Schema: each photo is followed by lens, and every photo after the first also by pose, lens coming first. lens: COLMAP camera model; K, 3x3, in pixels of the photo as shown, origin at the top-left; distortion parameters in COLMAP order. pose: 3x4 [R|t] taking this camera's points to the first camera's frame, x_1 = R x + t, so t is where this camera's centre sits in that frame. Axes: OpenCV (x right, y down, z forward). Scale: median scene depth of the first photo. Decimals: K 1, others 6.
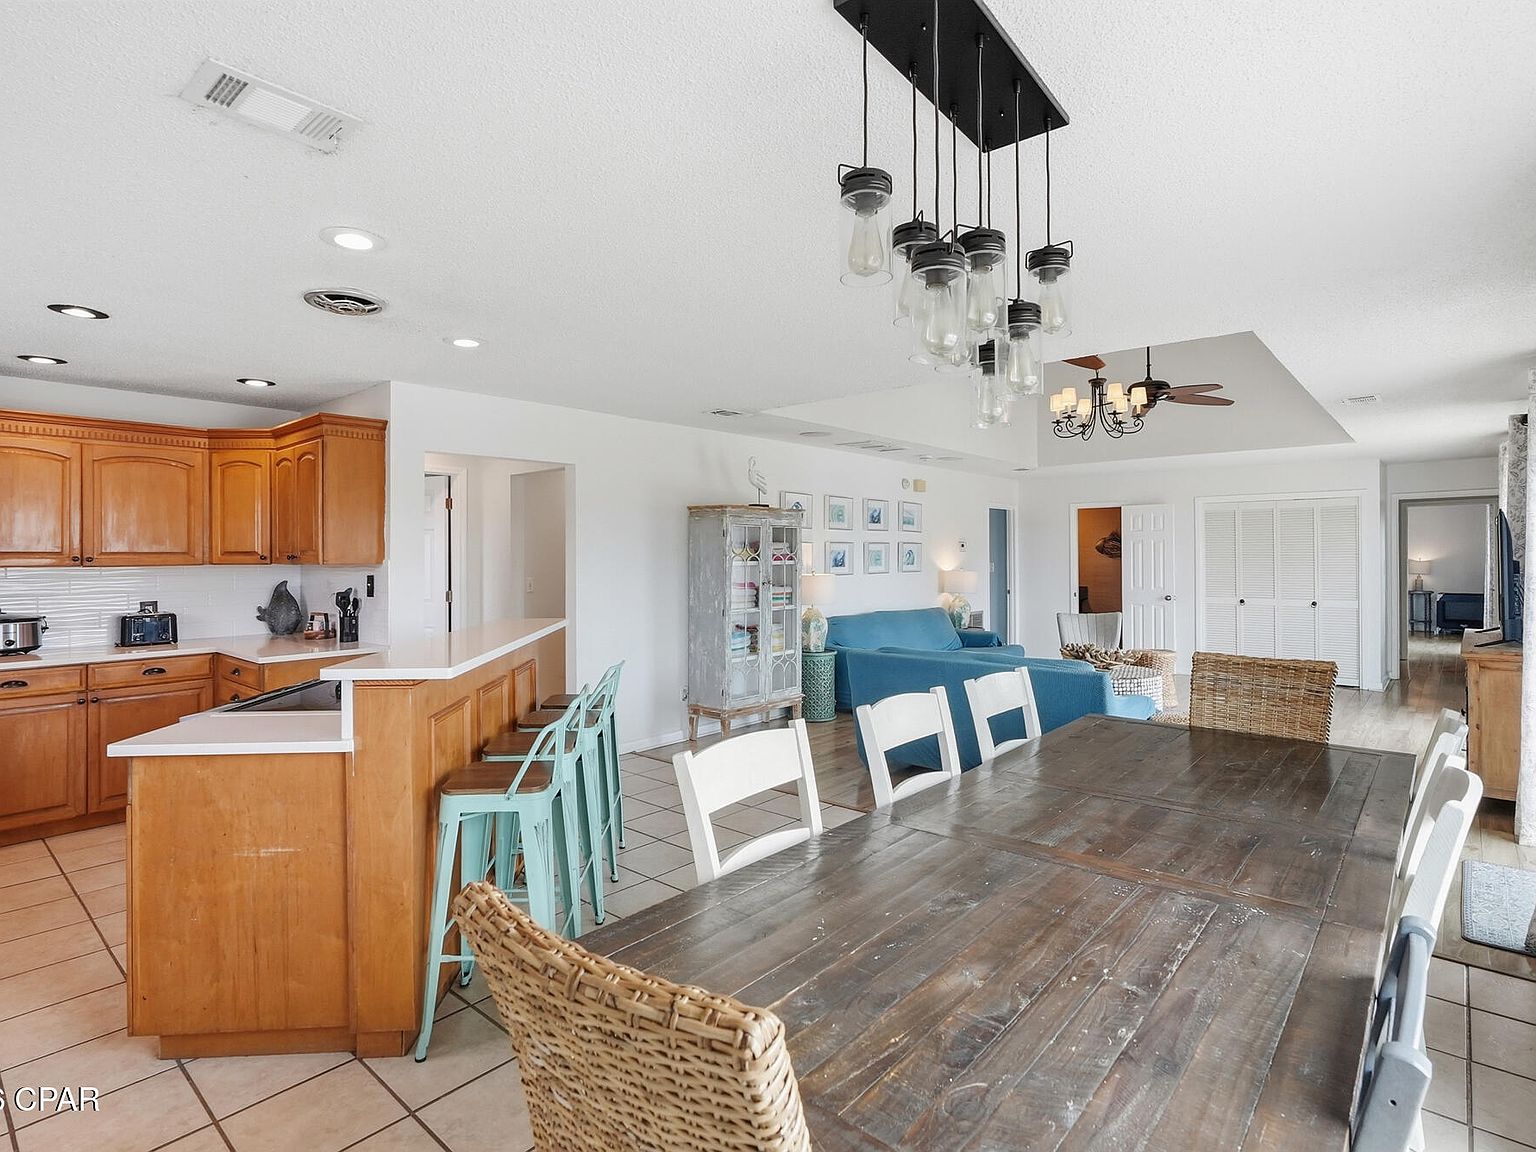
lens RADIAL K [[785.1, 0, 767.9], [0, 785.1, 562.8], [0, 0, 1]] dist [-0.000494, 0.000274]
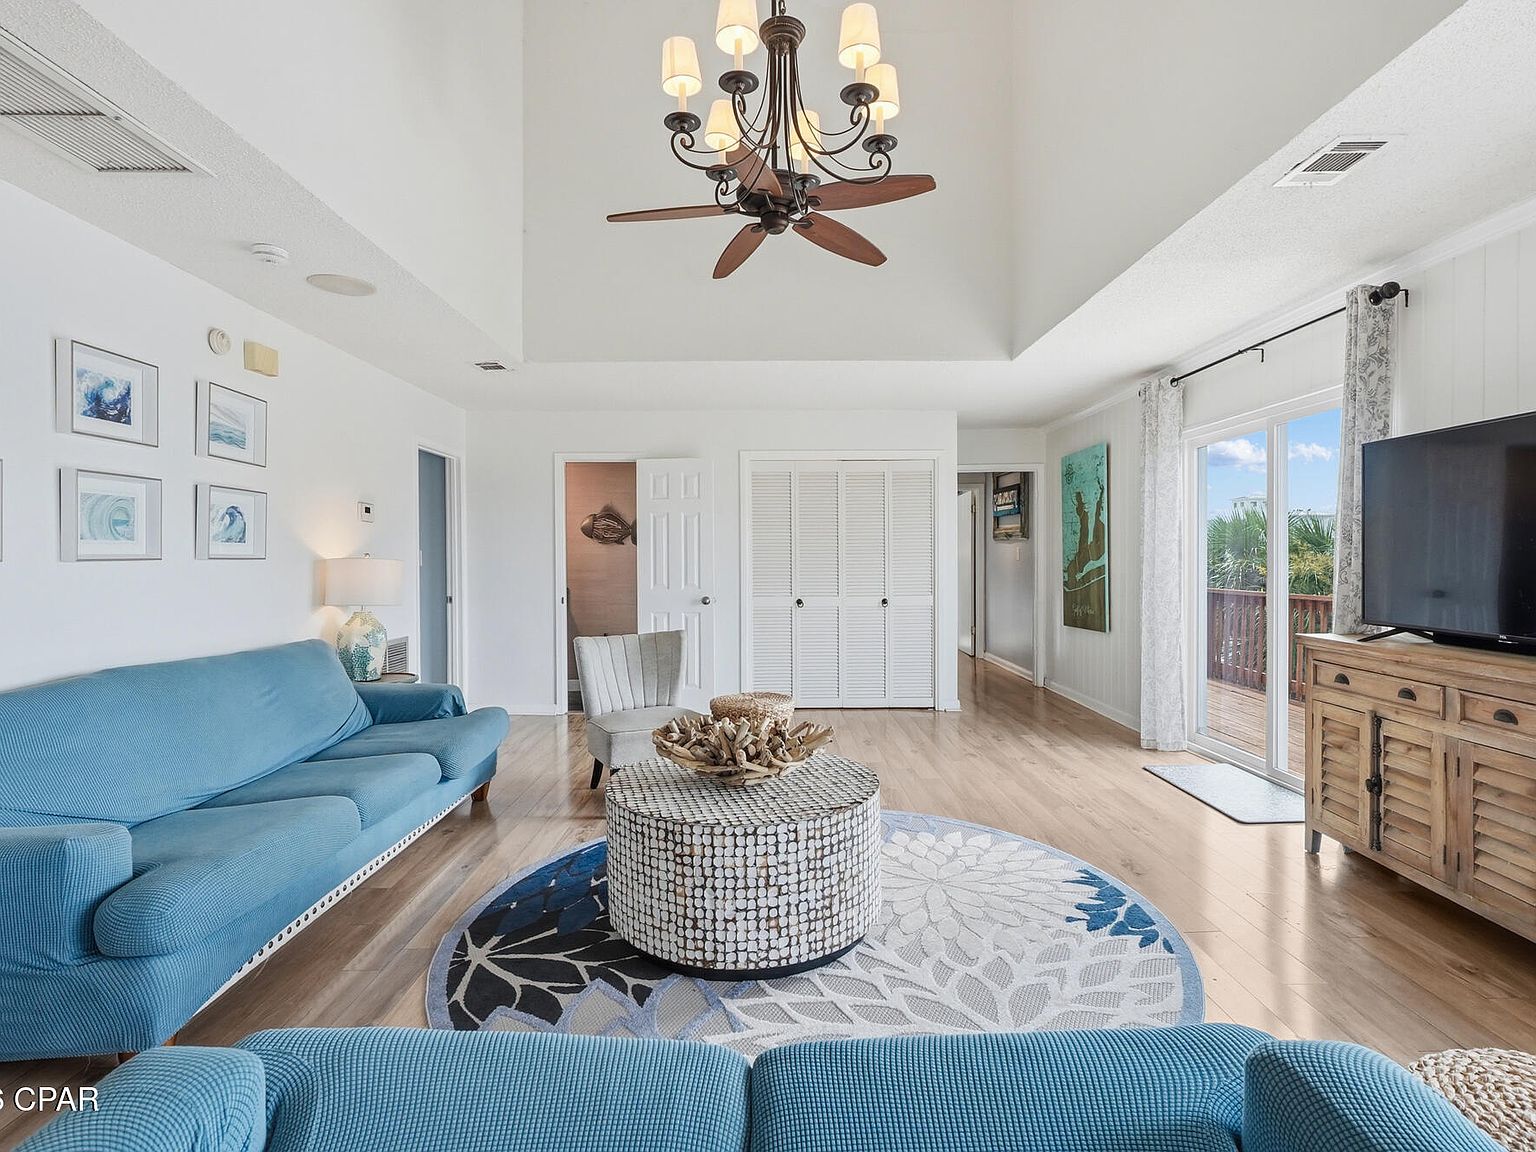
lens RADIAL K [[785.1, 0, 771.2], [0, 785.1, 564.7], [0, 0, 1]] dist [-0.000494, 0.000274]
pose [[0.738644, -0.003434, 0.674087, 0.108727], [0.005982, 0.999981, -0.001460, 0.016262], [-0.674069, 0.005111, 0.738651, 0.490713]]
